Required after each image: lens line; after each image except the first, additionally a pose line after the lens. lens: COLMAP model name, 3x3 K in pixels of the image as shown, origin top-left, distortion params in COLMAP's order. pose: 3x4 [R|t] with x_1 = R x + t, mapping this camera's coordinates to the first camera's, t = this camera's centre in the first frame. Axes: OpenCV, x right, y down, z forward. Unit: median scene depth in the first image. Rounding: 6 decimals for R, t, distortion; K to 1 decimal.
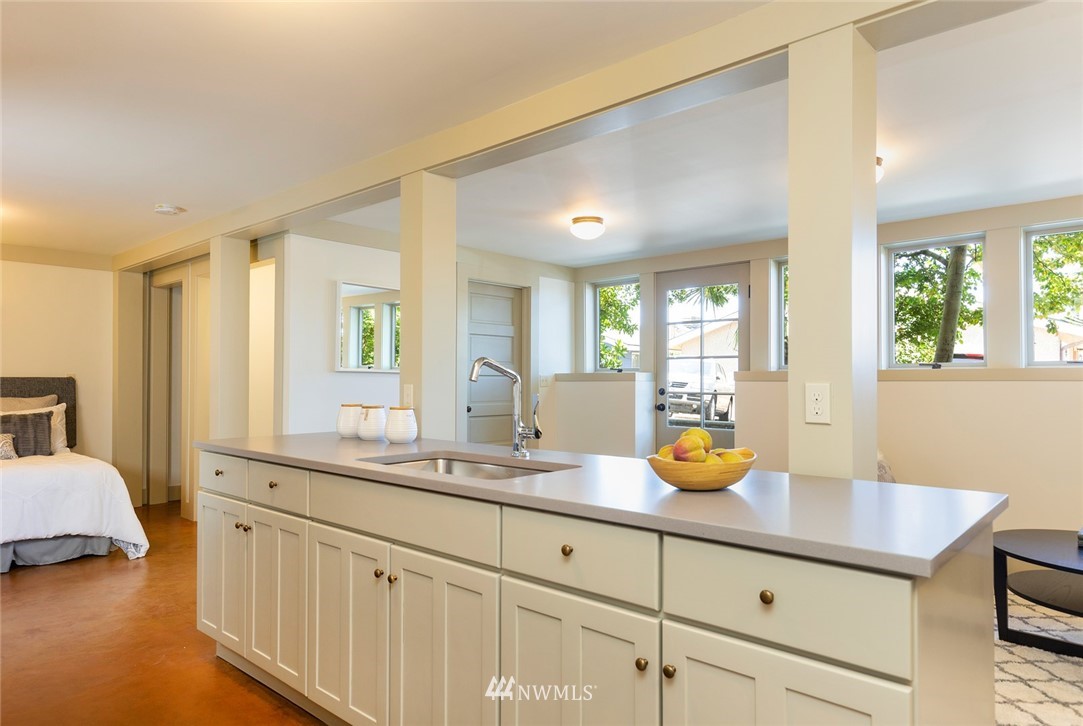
lens RADIAL K [[701.9, 0, 541.5], [0, 701.9, 363.0], [0, 0, 1]] dist [0.037060, 0.000060]
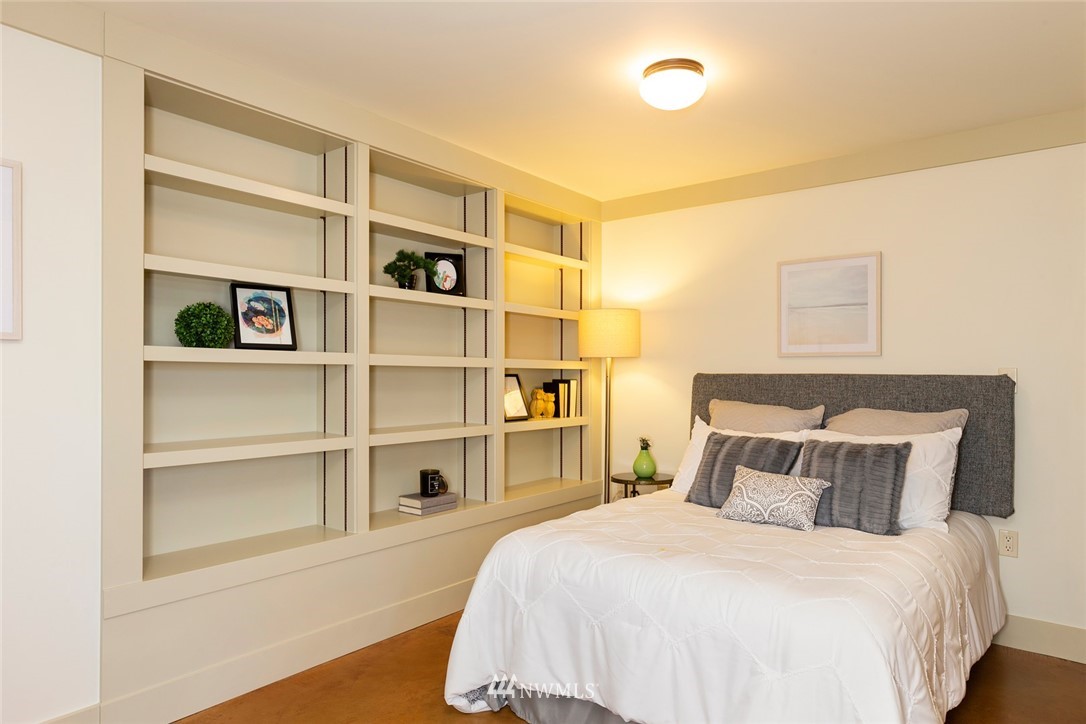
lens RADIAL K [[672.6, 0, 543.0], [0, 672.6, 362.0], [0, 0, 1]] dist [-0.002591, 0.001024]
pose [[0.096546, -0.007657, -0.995299, -0.152528], [-0.005114, 0.999953, -0.008189, 0.010323], [0.995315, 0.005881, 0.096502, 0.419931]]
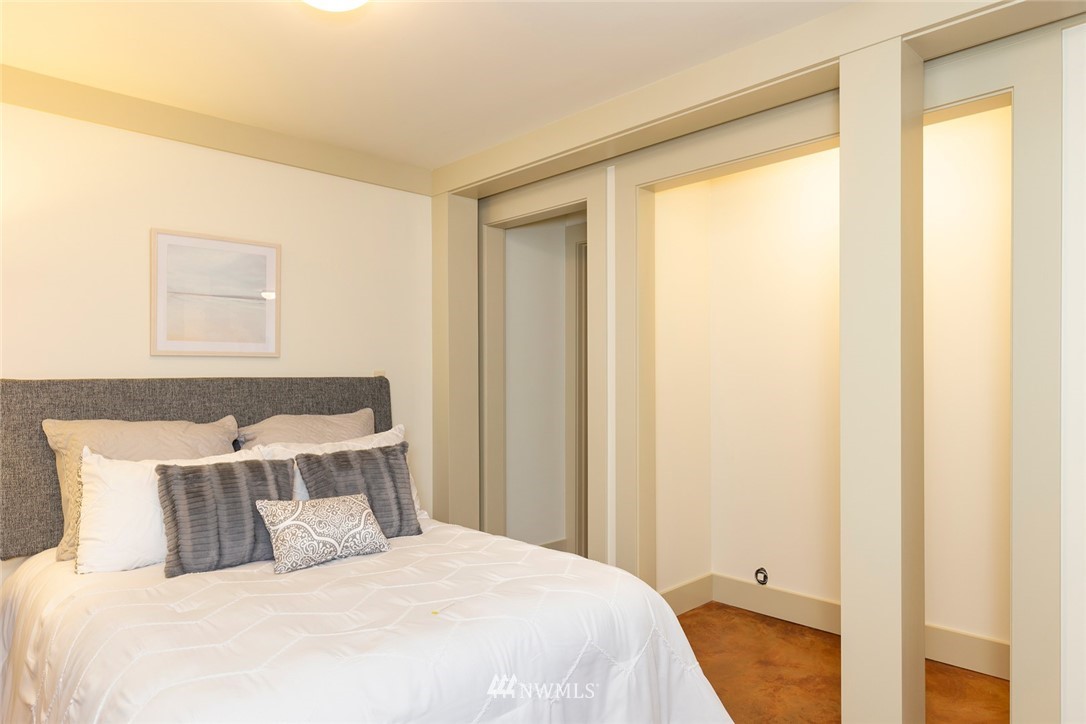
lens RADIAL K [[672.6, 0, 543.0], [0, 672.6, 362.0], [0, 0, 1]] dist [-0.002591, 0.001024]
pose [[0.999789, -0.000590, -0.020527, -0.343249], [0.000216, 0.999834, -0.018245, 0.011438], [0.020534, 0.018237, 0.999623, 0.312870]]
